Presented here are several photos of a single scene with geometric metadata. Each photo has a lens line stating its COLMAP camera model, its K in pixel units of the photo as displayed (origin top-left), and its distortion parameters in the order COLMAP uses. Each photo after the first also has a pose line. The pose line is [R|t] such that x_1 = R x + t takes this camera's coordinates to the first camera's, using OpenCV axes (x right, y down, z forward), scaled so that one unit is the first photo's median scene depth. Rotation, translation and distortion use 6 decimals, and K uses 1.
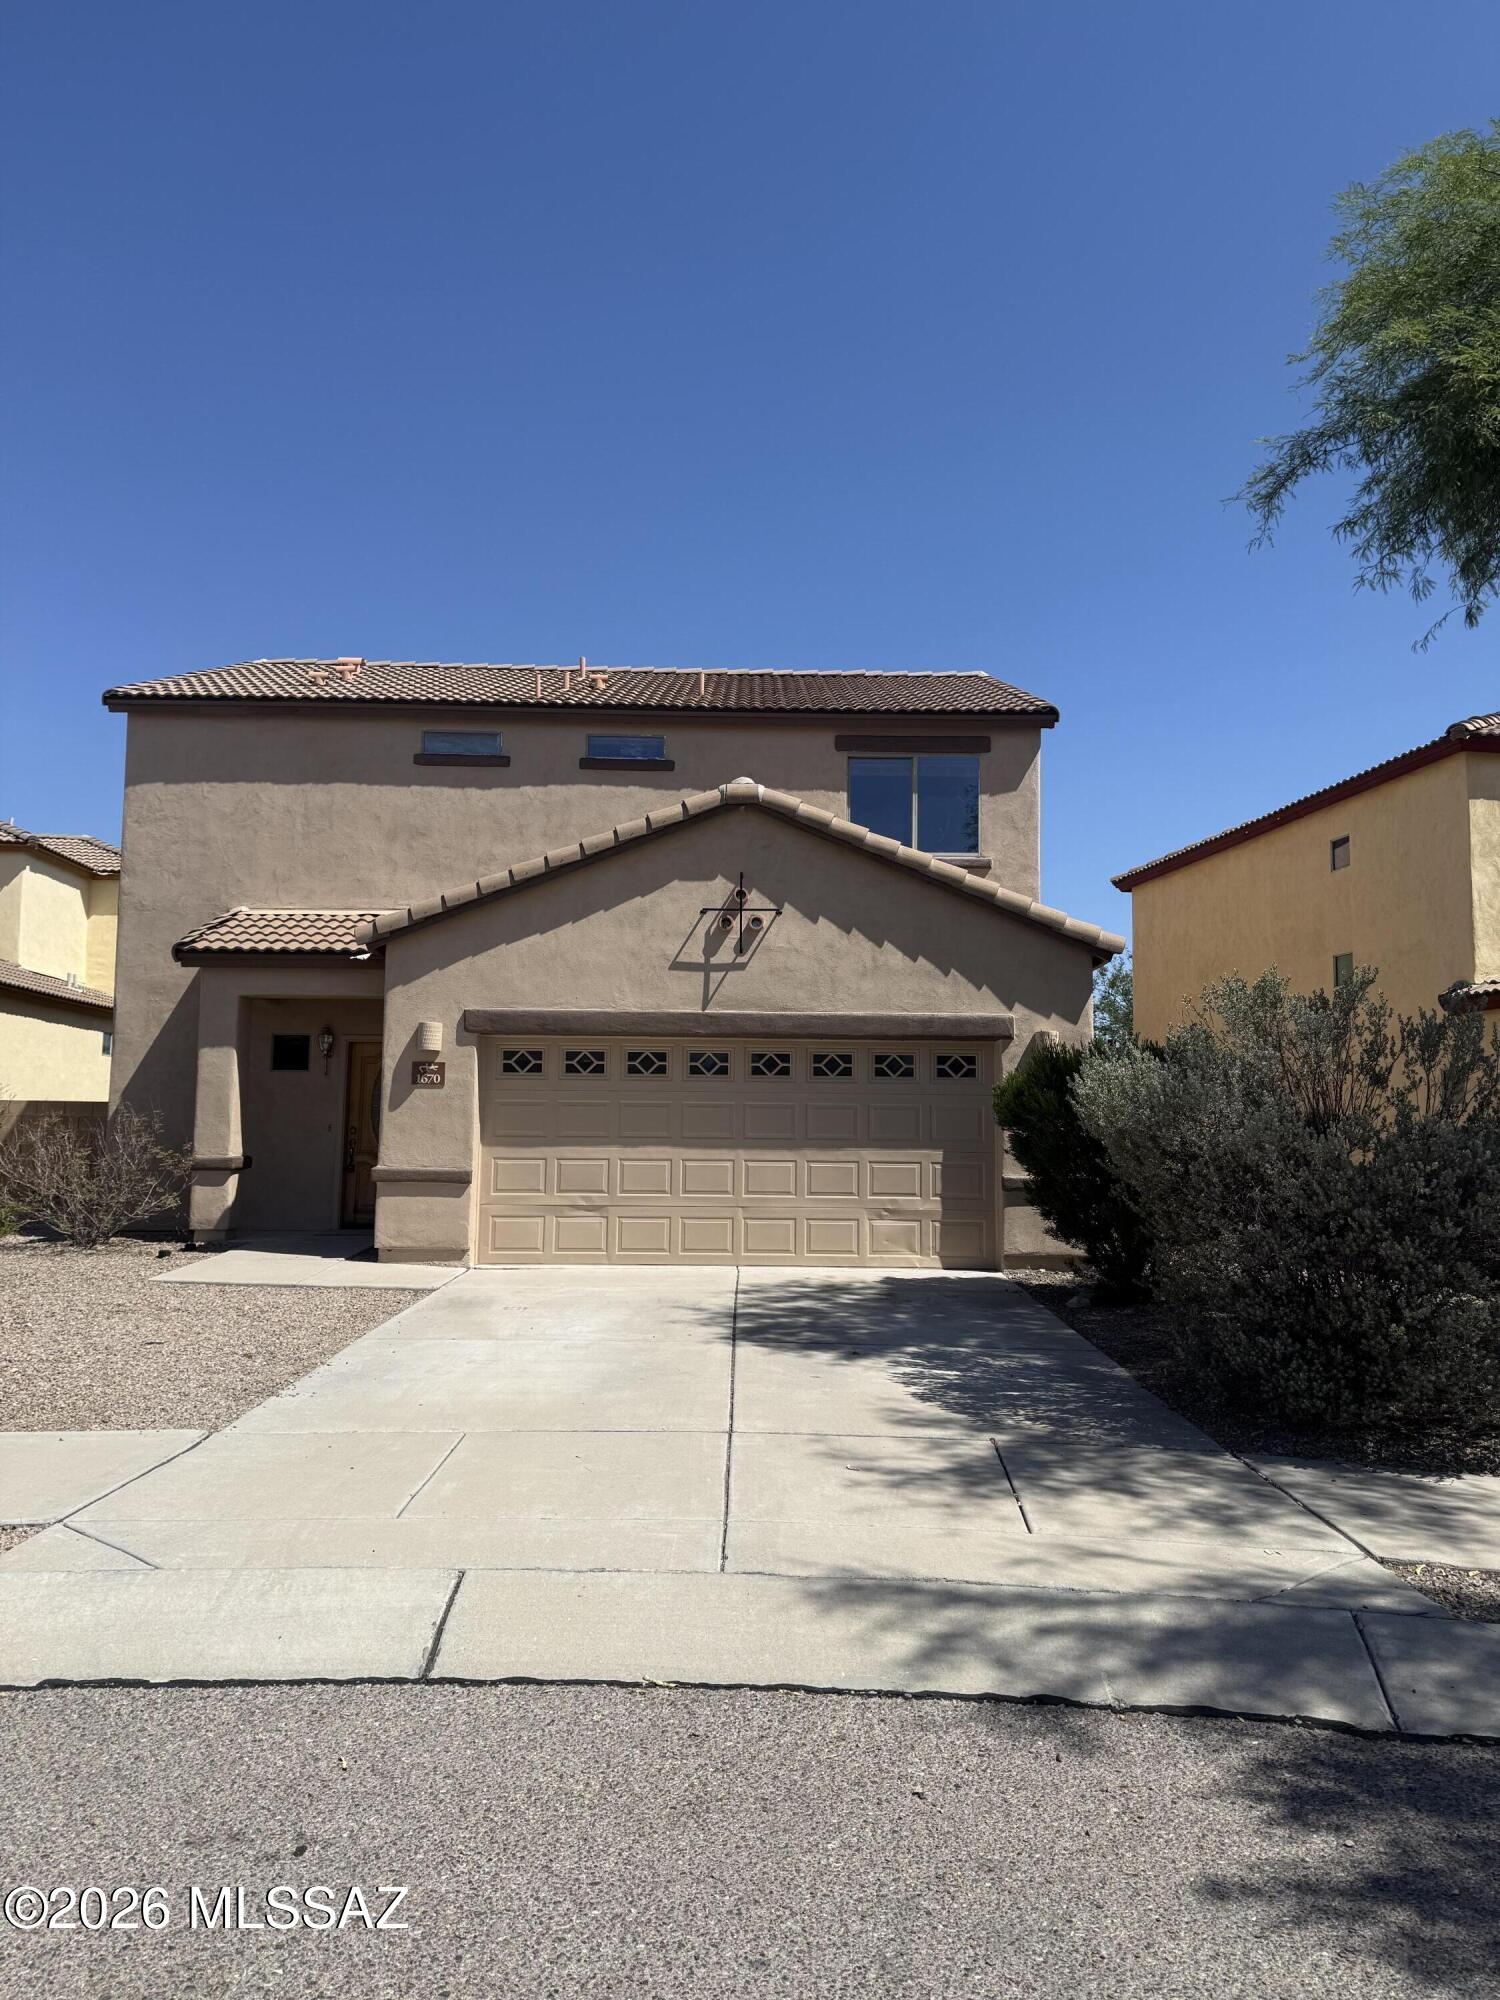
lens RADIAL K [[1392.3, 0, 750.0], [0, 1392.3, 1000.0], [0, 0, 1]] dist [0.124177, -0.146529]
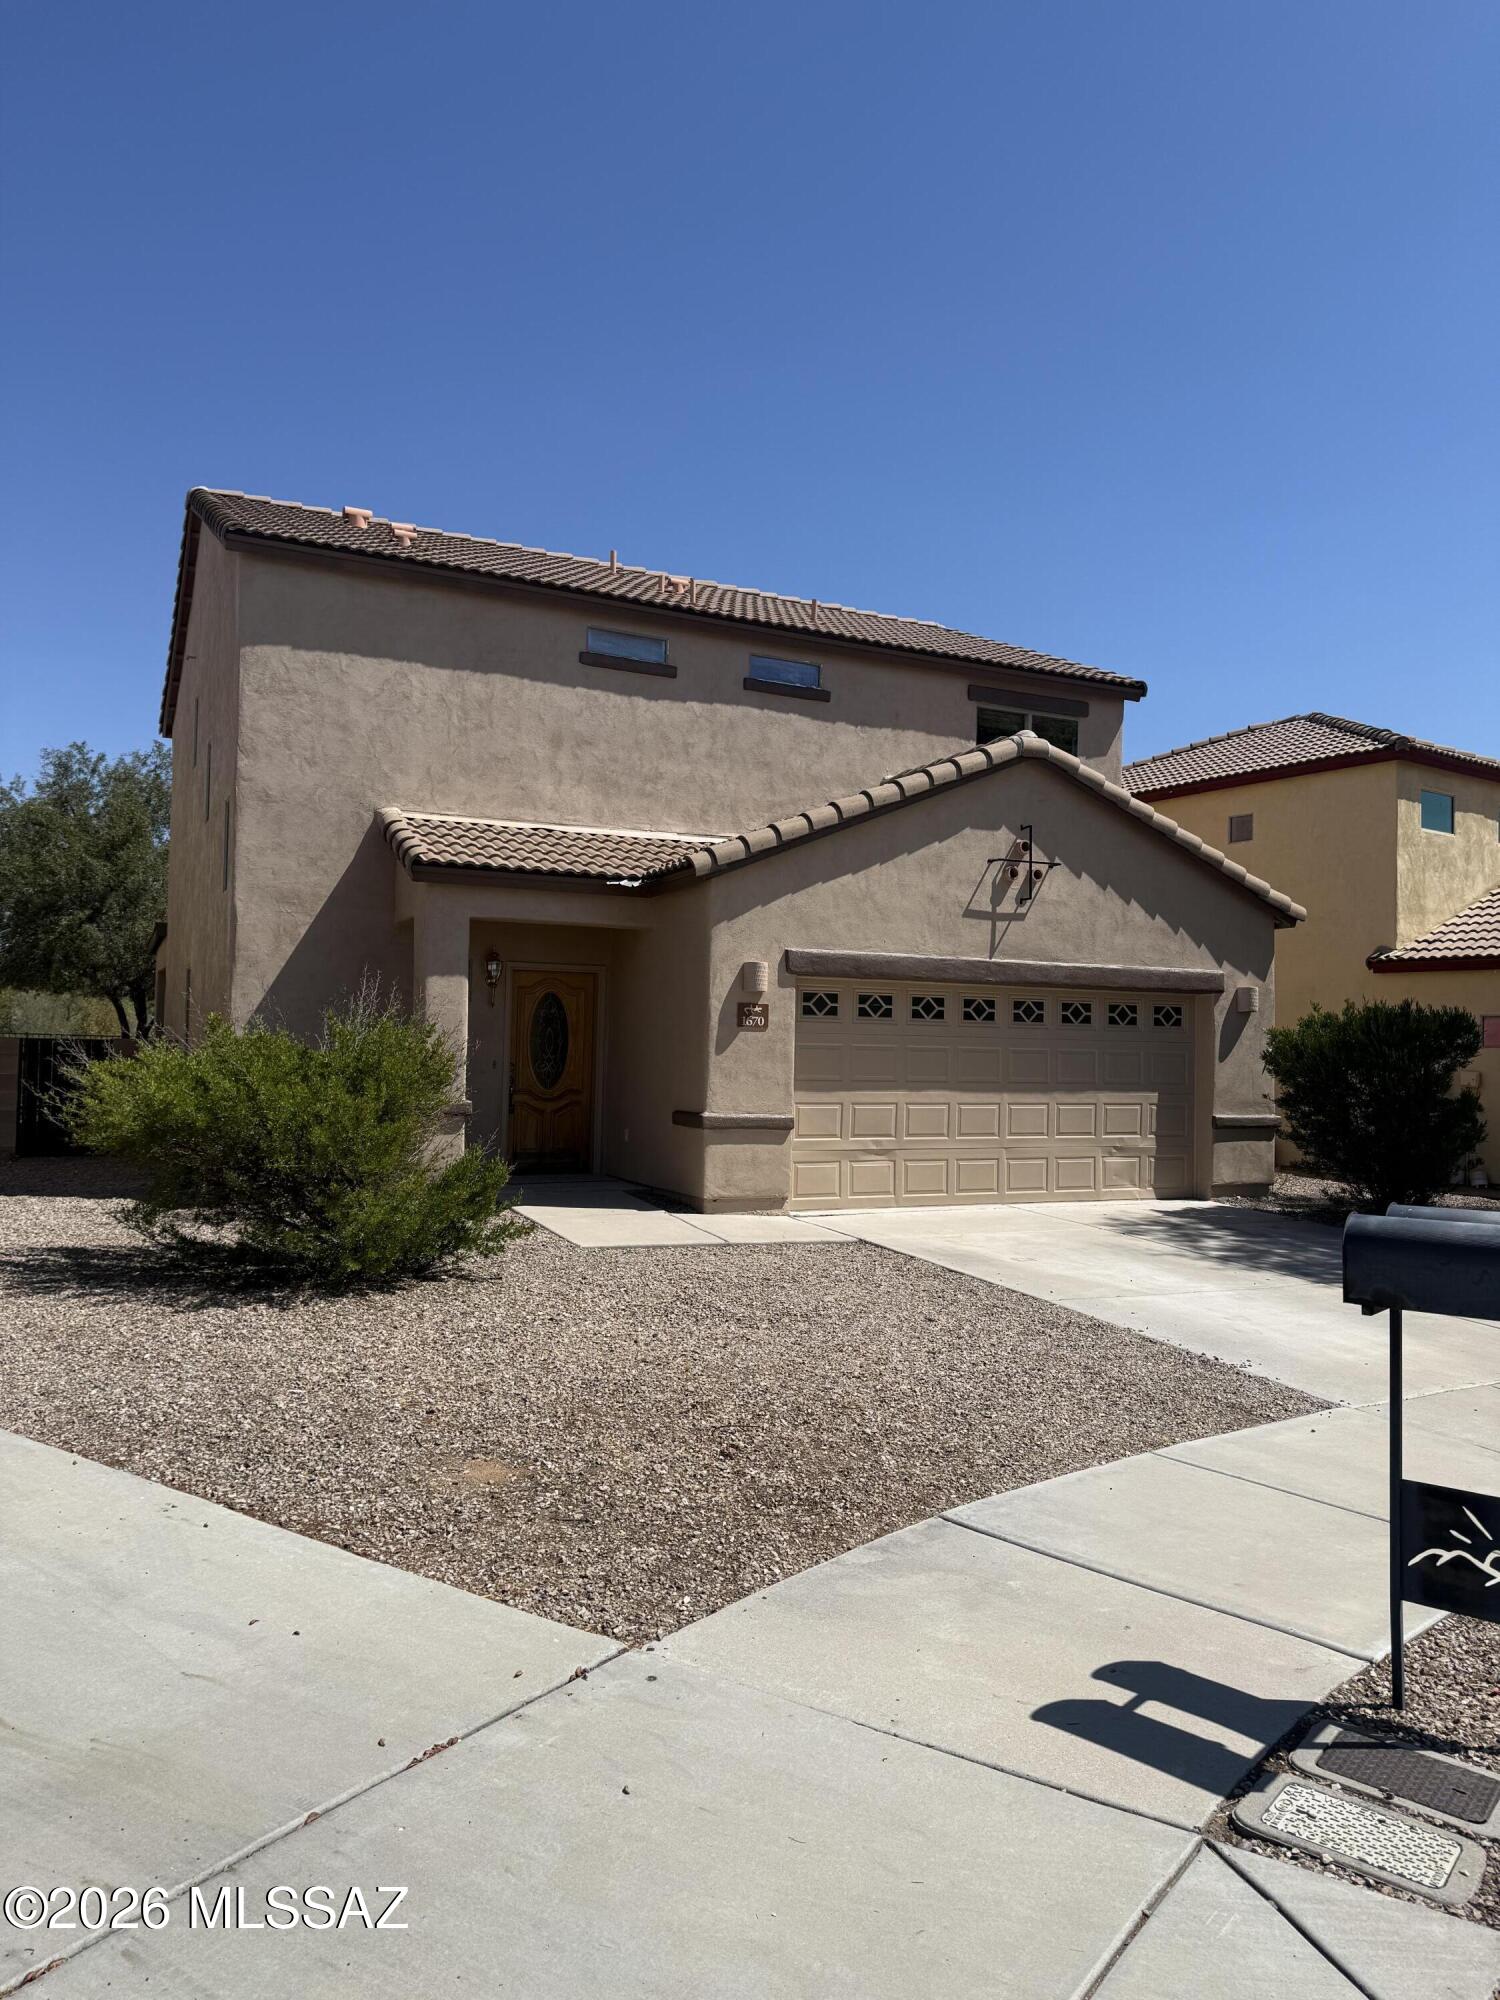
lens RADIAL K [[1392.3, 0, 750.0], [0, 1392.3, 1000.0], [0, 0, 1]] dist [0.124177, -0.146529]
pose [[0.898086, 0.020916, 0.439323, -0.637400], [-0.052314, 0.996858, 0.059484, -0.013815], [-0.436698, -0.076404, 0.896358, 0.154968]]
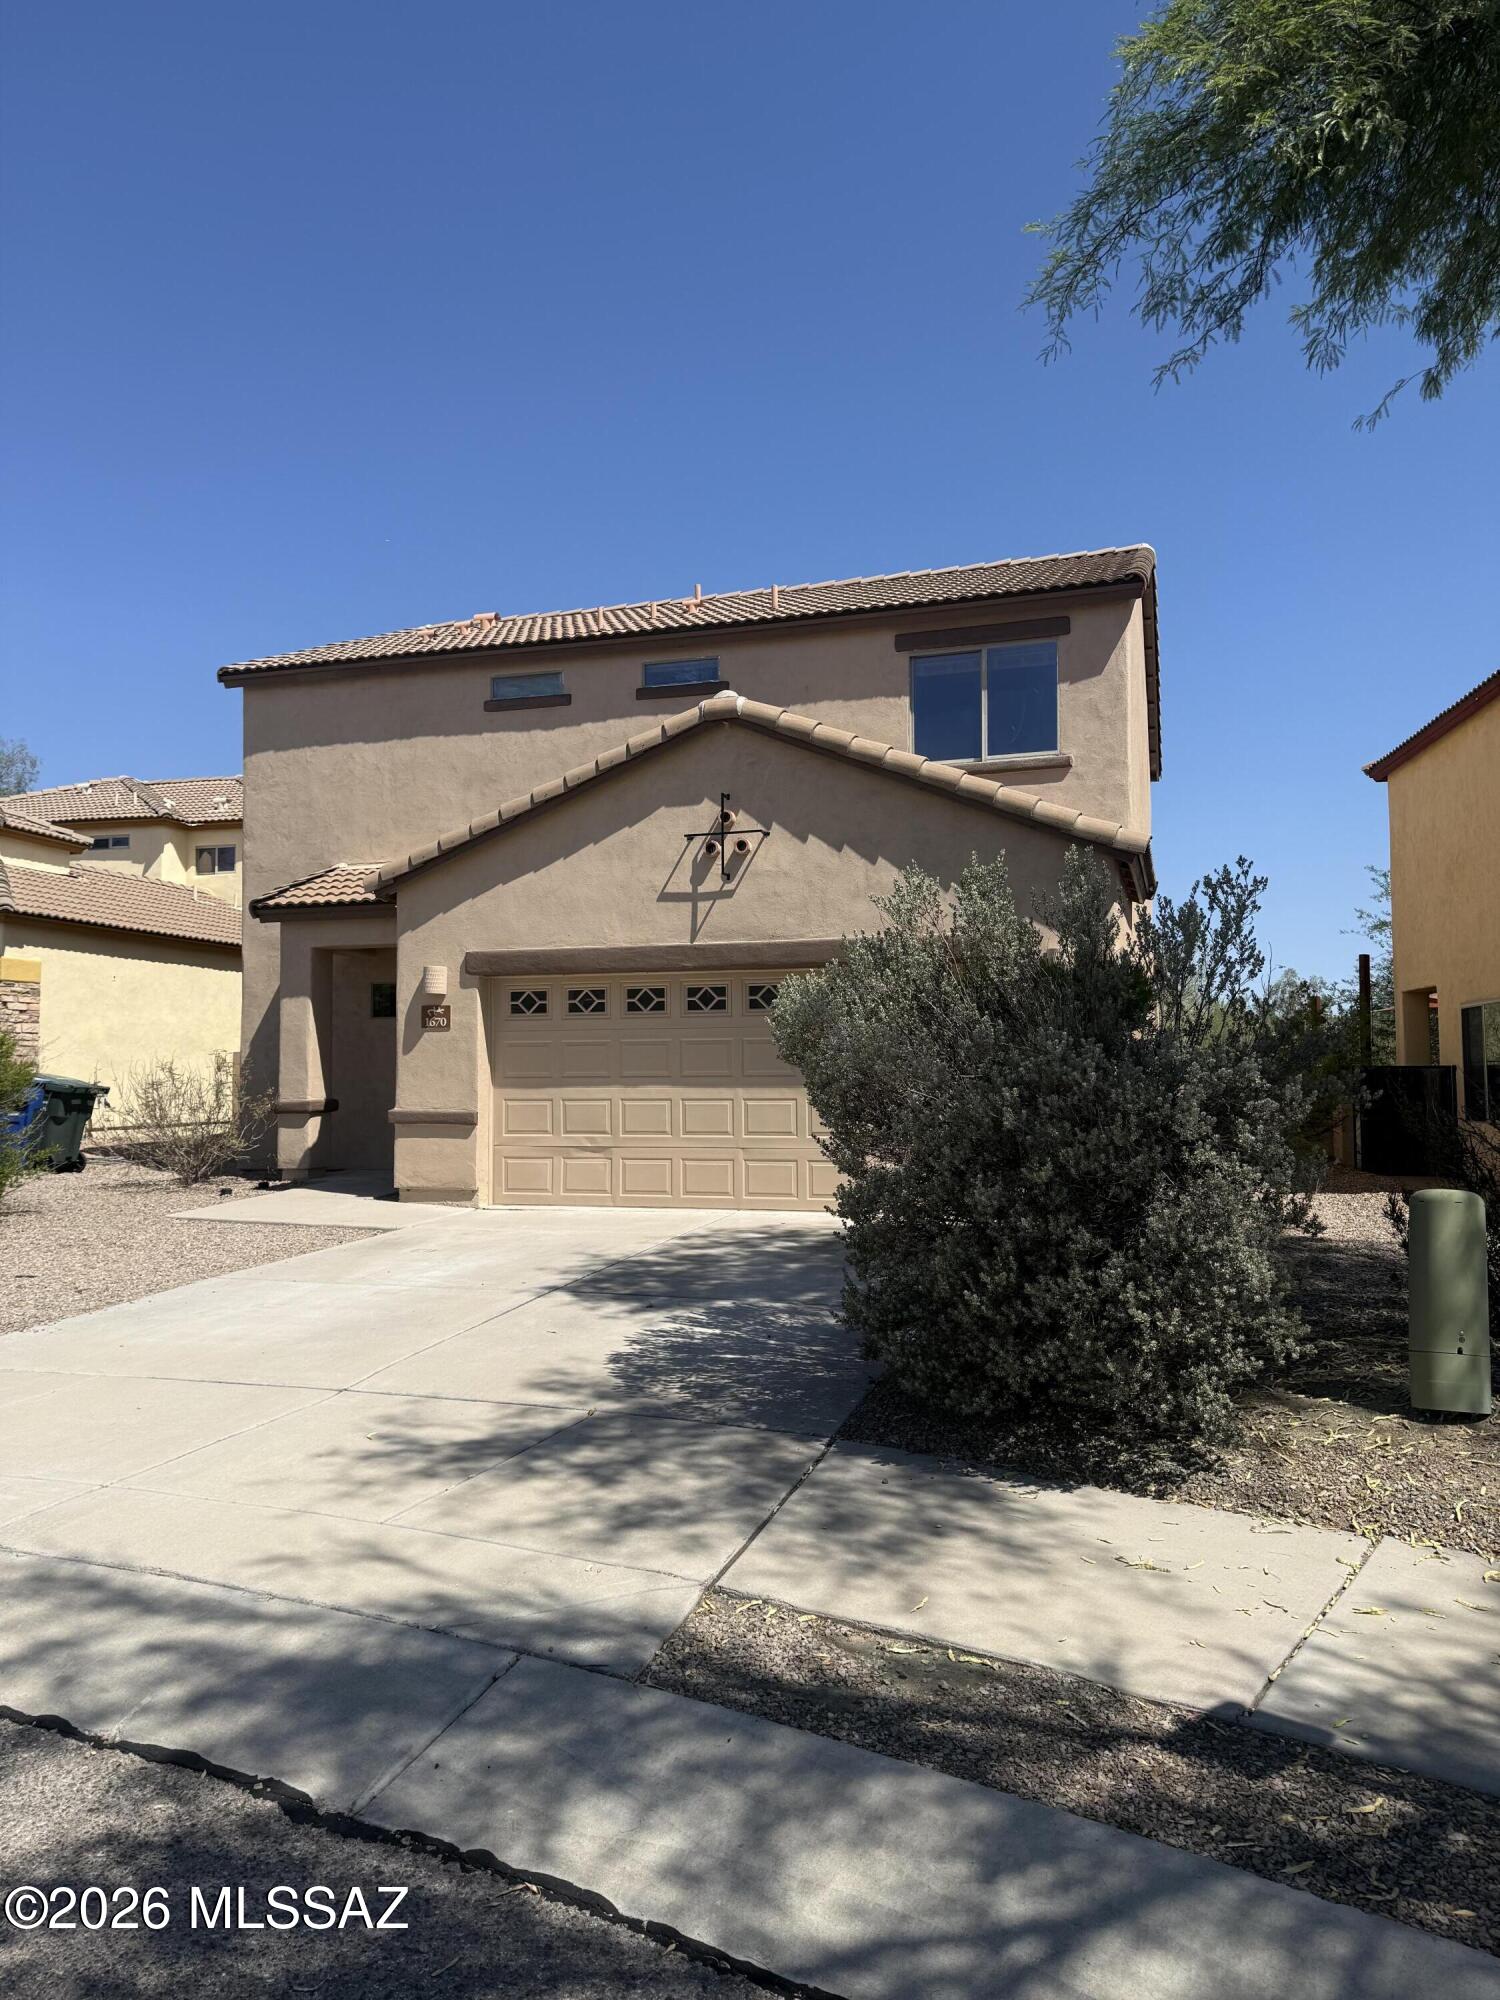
lens RADIAL K [[1383.0, 0, 750.6], [0, 1383.0, 994.2], [0, 0, 1]] dist [0.167273, -0.249331]
pose [[0.953258, -0.033941, -0.300244, 0.285246], [0.045133, 0.998518, 0.030417, 0.015651], [0.298767, -0.042546, 0.953377, 0.109520]]
